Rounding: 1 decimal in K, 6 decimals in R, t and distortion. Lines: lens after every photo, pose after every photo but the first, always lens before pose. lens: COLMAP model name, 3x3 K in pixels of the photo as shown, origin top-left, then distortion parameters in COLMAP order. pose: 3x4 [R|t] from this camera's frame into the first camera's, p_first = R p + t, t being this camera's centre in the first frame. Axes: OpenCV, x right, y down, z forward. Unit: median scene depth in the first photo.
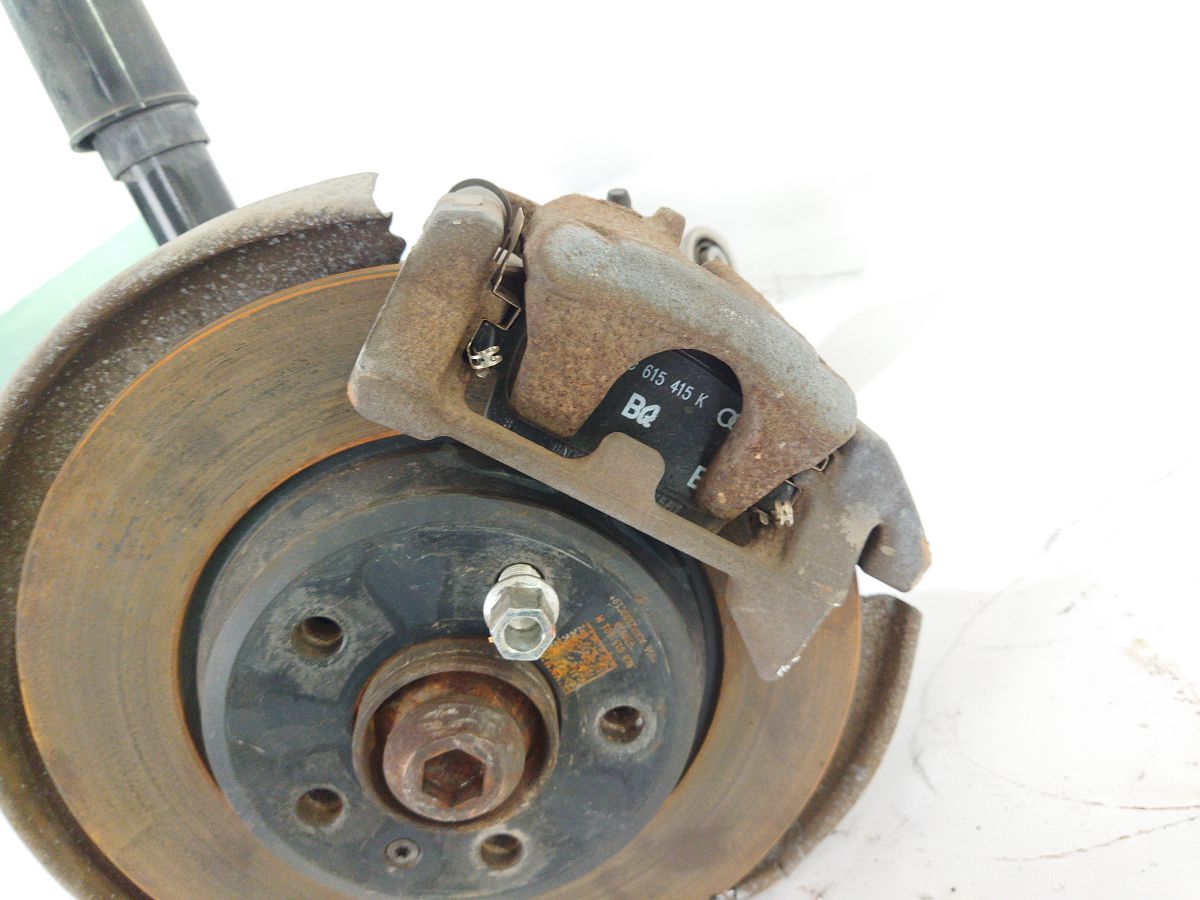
lens RADIAL K [[897.0, 0, 602.2], [0, 897.0, 443.3], [0, 0, 1]] dist [0.096814, -0.176854]
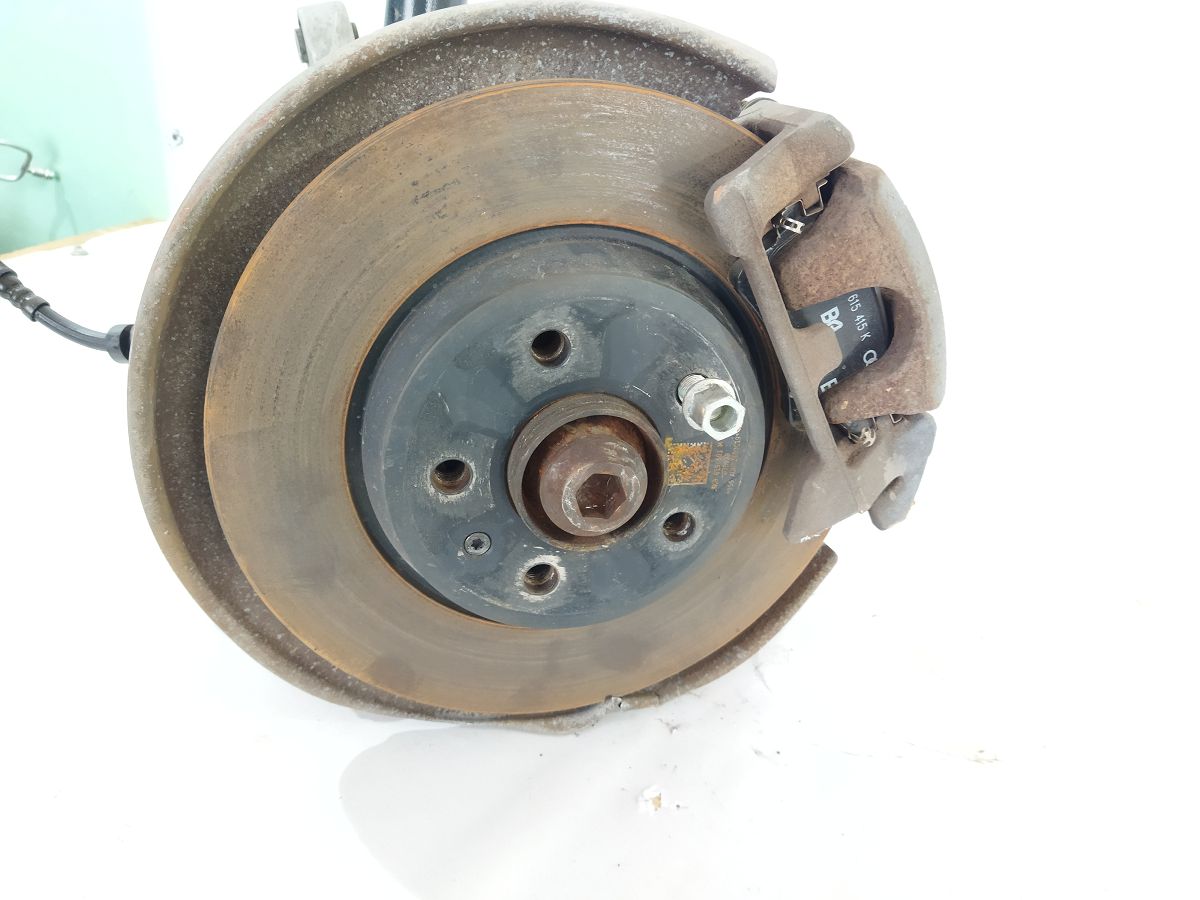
lens RADIAL K [[897.0, 0, 602.2], [0, 897.0, 443.3], [0, 0, 1]] dist [0.096814, -0.176854]
pose [[0.818496, 0.463733, 0.339140, -0.612293], [-0.456718, 0.883324, -0.105576, 0.426178], [-0.348530, -0.068478, 0.934793, -0.175612]]
